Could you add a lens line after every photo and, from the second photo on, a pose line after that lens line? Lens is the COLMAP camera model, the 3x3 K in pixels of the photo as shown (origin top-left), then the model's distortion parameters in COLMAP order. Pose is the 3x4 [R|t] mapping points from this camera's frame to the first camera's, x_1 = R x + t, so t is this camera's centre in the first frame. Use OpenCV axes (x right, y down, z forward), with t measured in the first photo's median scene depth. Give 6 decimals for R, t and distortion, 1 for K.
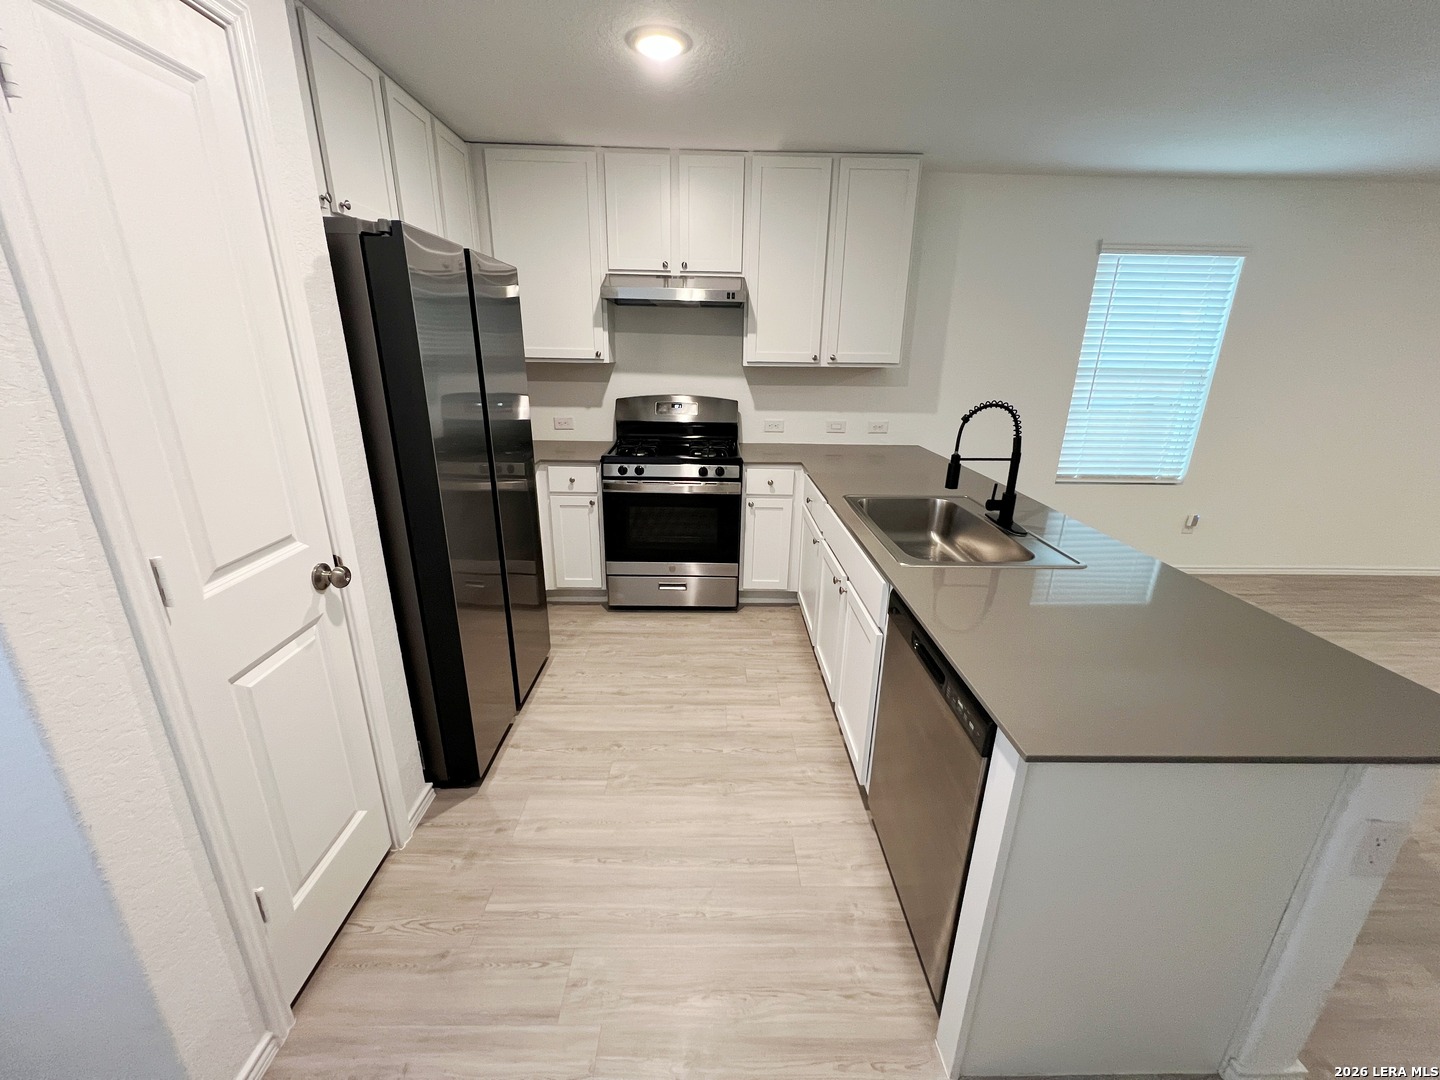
lens RADIAL K [[574.4, 0, 719.4], [0, 574.4, 538.2], [0, 0, 1]] dist [-0.001125, 0.000171]
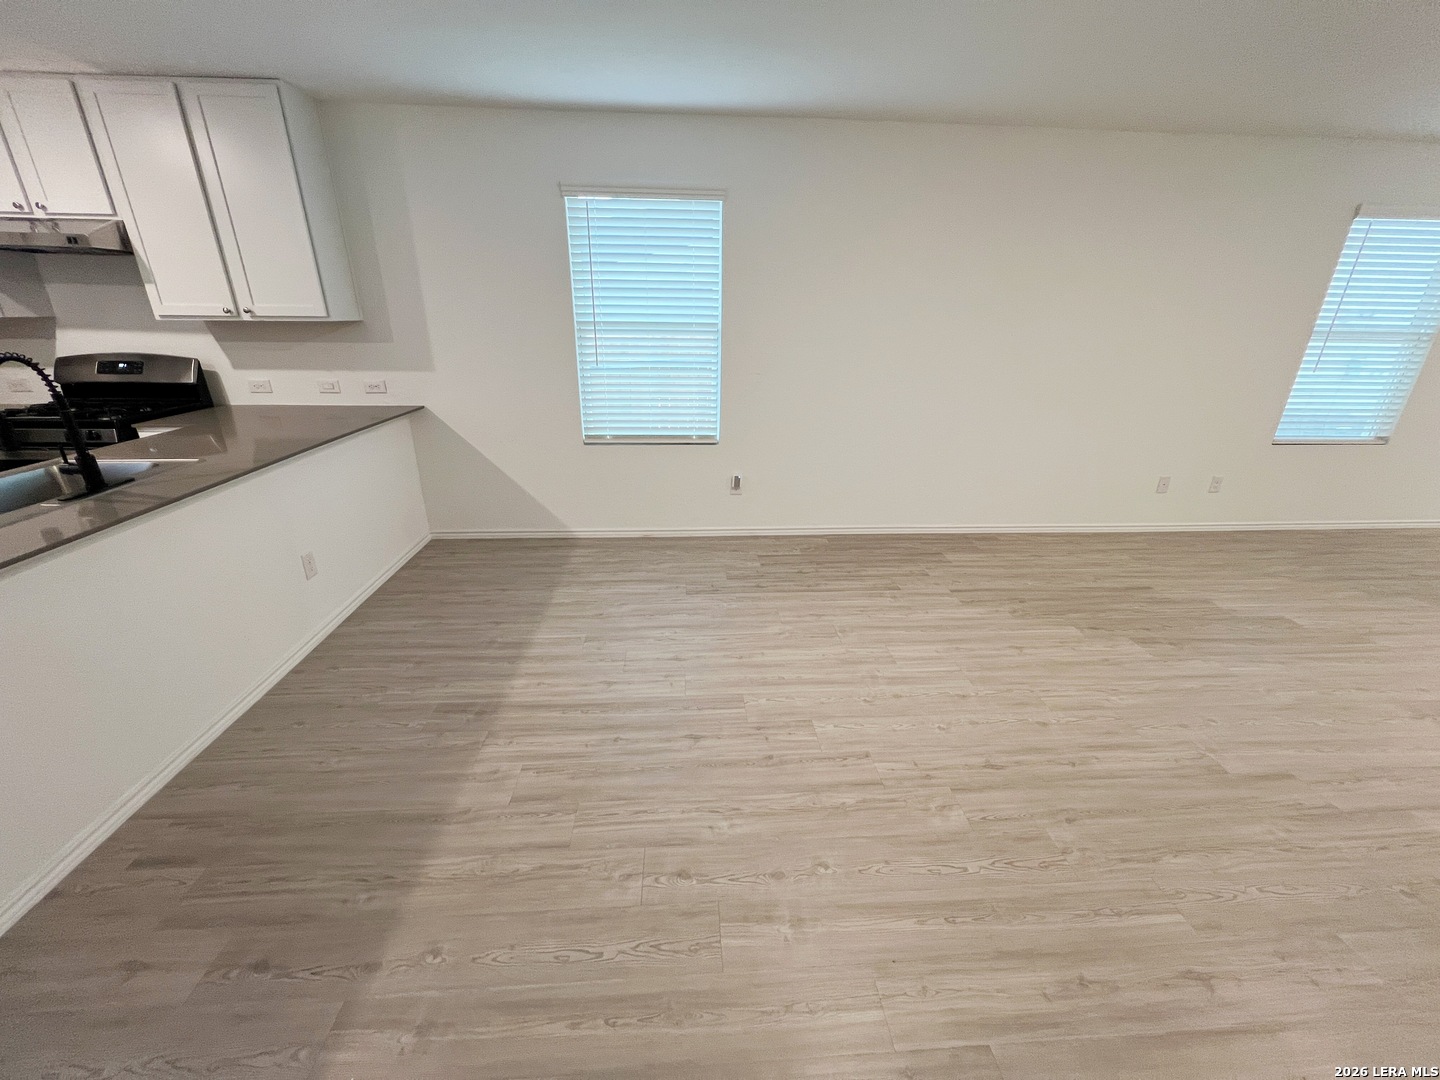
lens RADIAL K [[574.4, 0, 718.7], [0, 574.4, 539.1], [0, 0, 1]] dist [-0.001125, 0.000171]
pose [[0.999018, -0.018881, 0.040070, 0.911646], [0.016370, 0.997936, 0.062089, 0.008072], [-0.041160, -0.061372, 0.997266, 0.024142]]
